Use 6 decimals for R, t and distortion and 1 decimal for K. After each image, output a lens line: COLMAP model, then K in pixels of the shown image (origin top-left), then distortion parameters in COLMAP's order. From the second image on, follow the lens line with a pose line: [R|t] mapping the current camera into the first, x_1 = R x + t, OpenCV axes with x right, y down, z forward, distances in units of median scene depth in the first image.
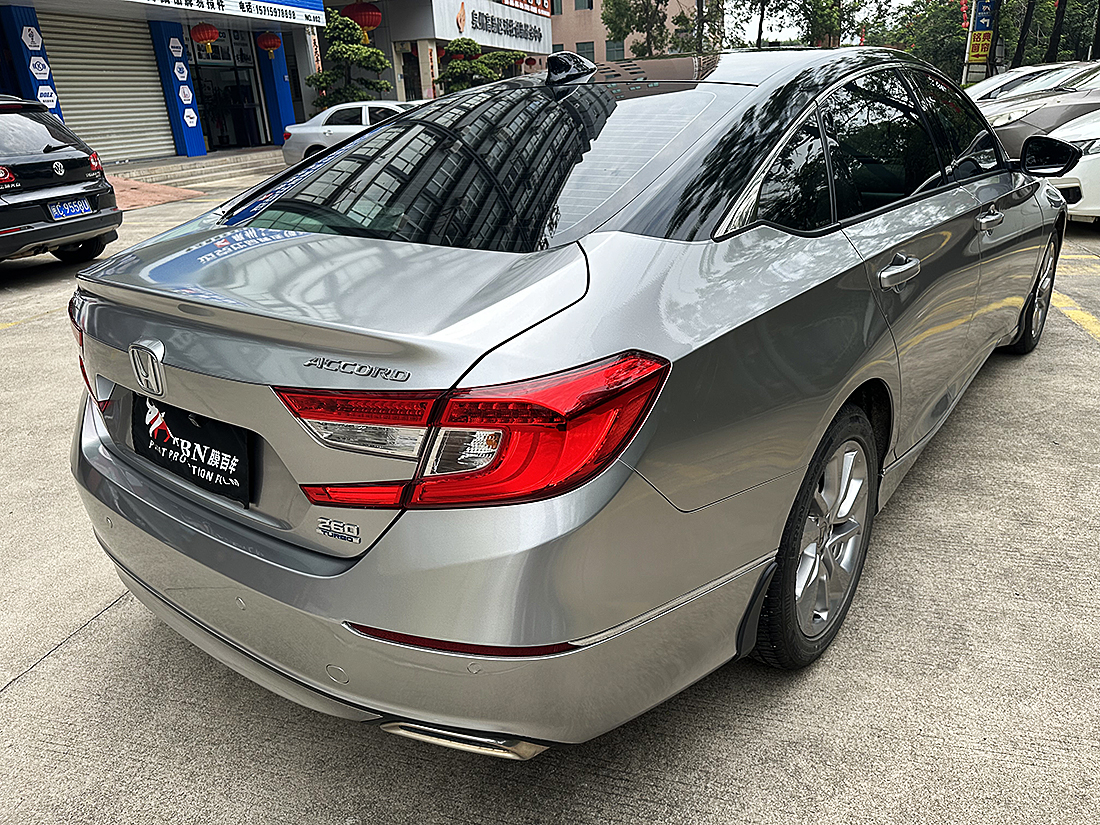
lens RADIAL K [[780.1, 0, 550.0], [0, 780.1, 412.5], [0, 0, 1]] dist [0.023405, -0.003291]
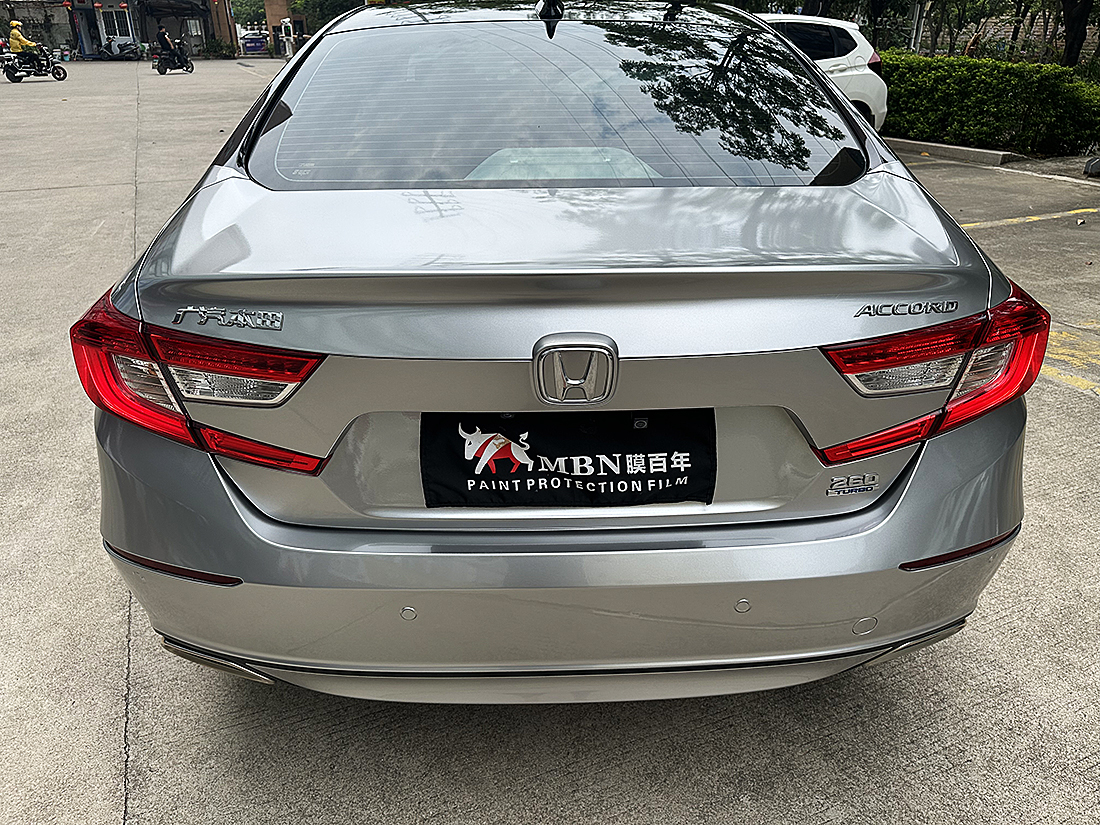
lens RADIAL K [[780.1, 0, 550.0], [0, 780.1, 412.5], [0, 0, 1]] dist [0.023405, -0.003291]
pose [[0.757896, -0.229635, 0.610623, -0.994284], [0.200424, 0.972694, 0.117035, -0.110025], [-0.620825, 0.033684, 0.783225, 0.411461]]
